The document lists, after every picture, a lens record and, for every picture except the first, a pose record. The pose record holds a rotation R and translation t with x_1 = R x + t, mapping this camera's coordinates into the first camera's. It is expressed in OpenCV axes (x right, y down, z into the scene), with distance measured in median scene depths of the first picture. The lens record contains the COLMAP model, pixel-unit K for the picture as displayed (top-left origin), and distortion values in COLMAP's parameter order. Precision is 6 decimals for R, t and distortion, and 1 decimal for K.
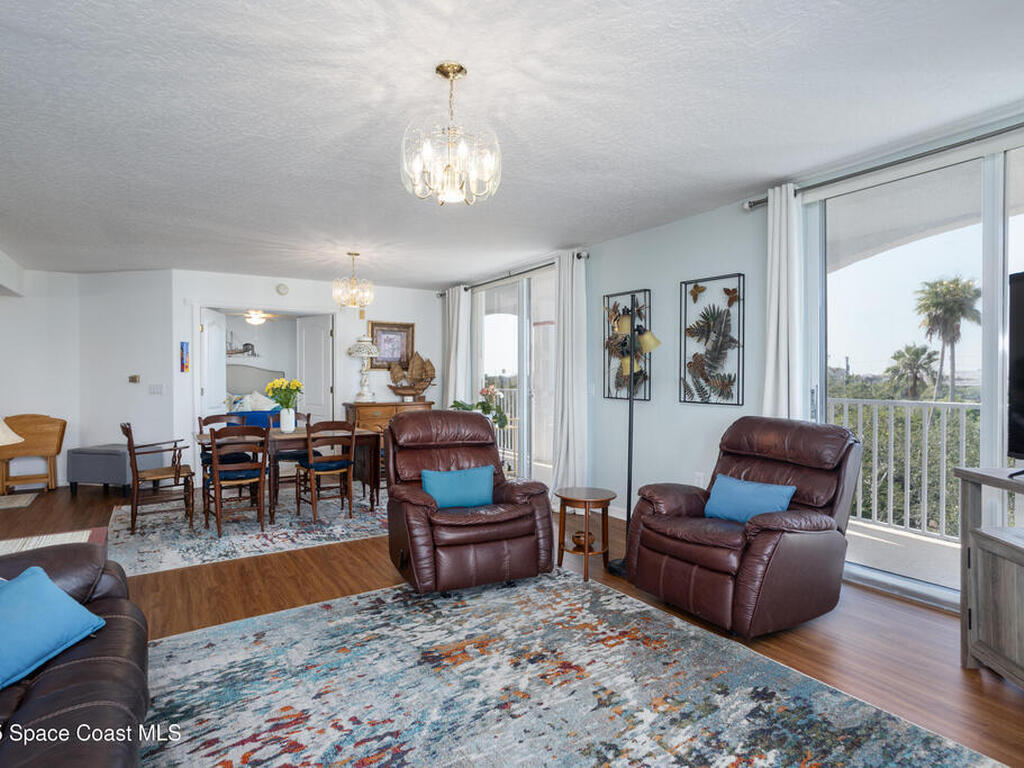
lens RADIAL K [[550.3, 0, 516.1], [0, 550.3, 378.9], [0, 0, 1]] dist [-0.035016, 0.011066]
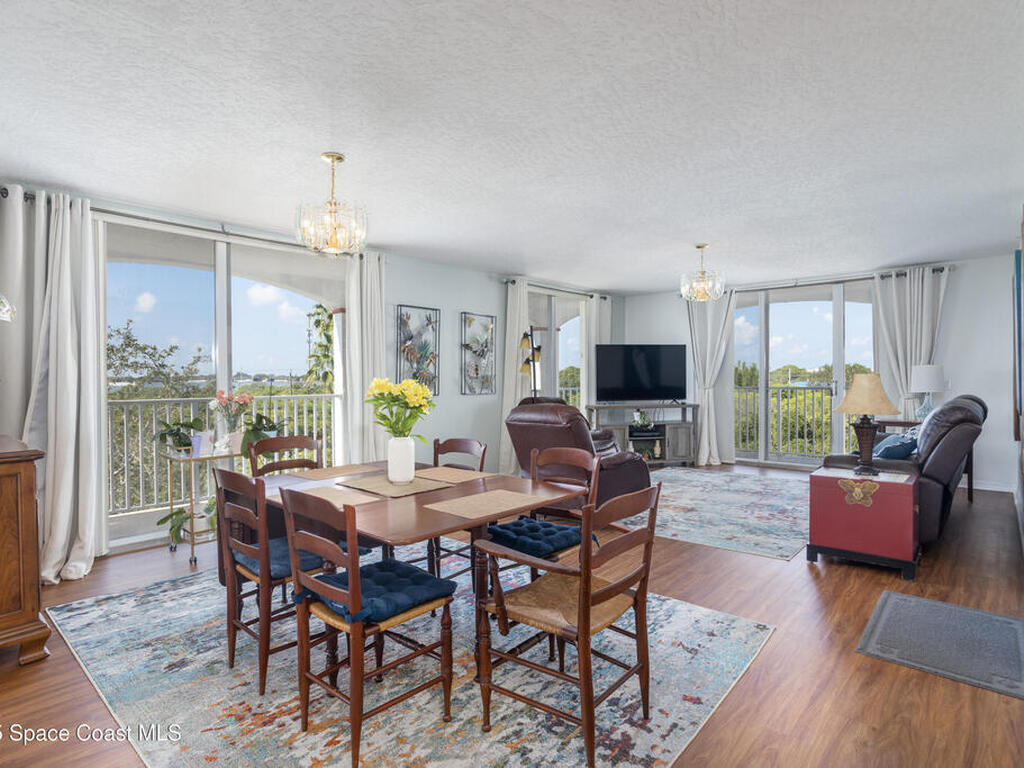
lens RADIAL K [[550.3, 0, 518.0], [0, 550.3, 377.2], [0, 0, 1]] dist [-0.035016, 0.011066]
pose [[-0.261506, 0.002741, 0.965198, -2.177722], [0.011181, 0.999937, 0.000190, -0.003033], [-0.965137, 0.010842, -0.261520, 2.364698]]
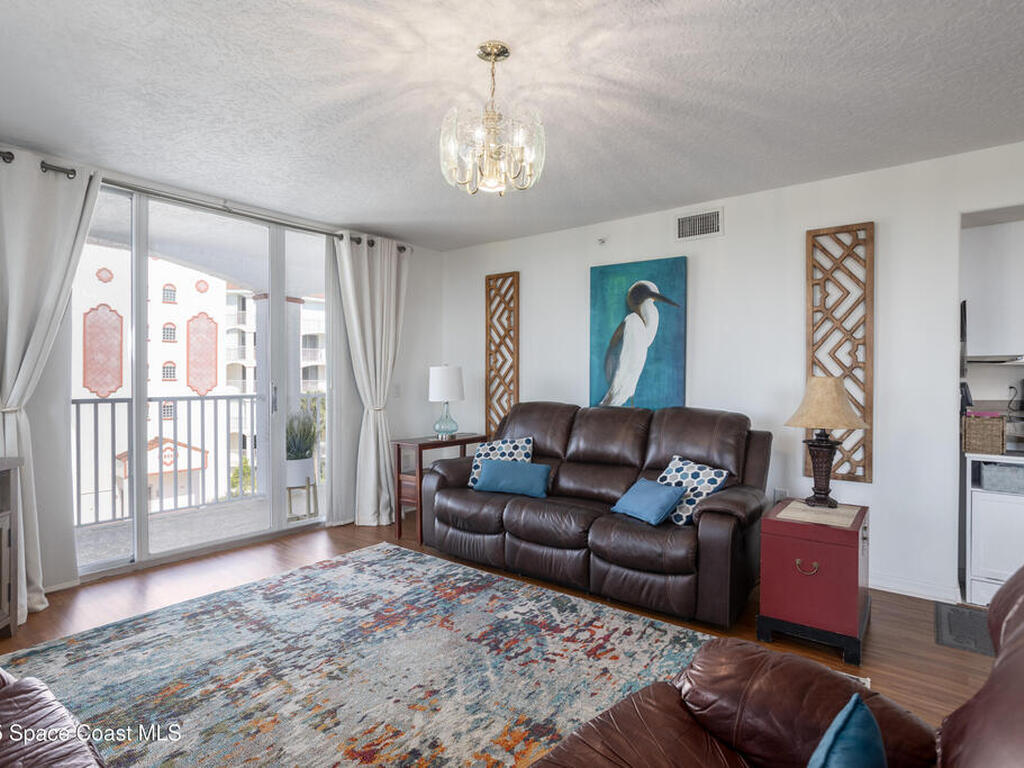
lens RADIAL K [[550.3, 0, 513.8], [0, 550.3, 382.2], [0, 0, 1]] dist [-0.035016, 0.011066]
pose [[-0.947652, 0.002820, -0.319292, 0.147137], [-0.001538, 0.999909, 0.013397, -0.006332], [0.319301, 0.013186, -0.947562, 1.873456]]
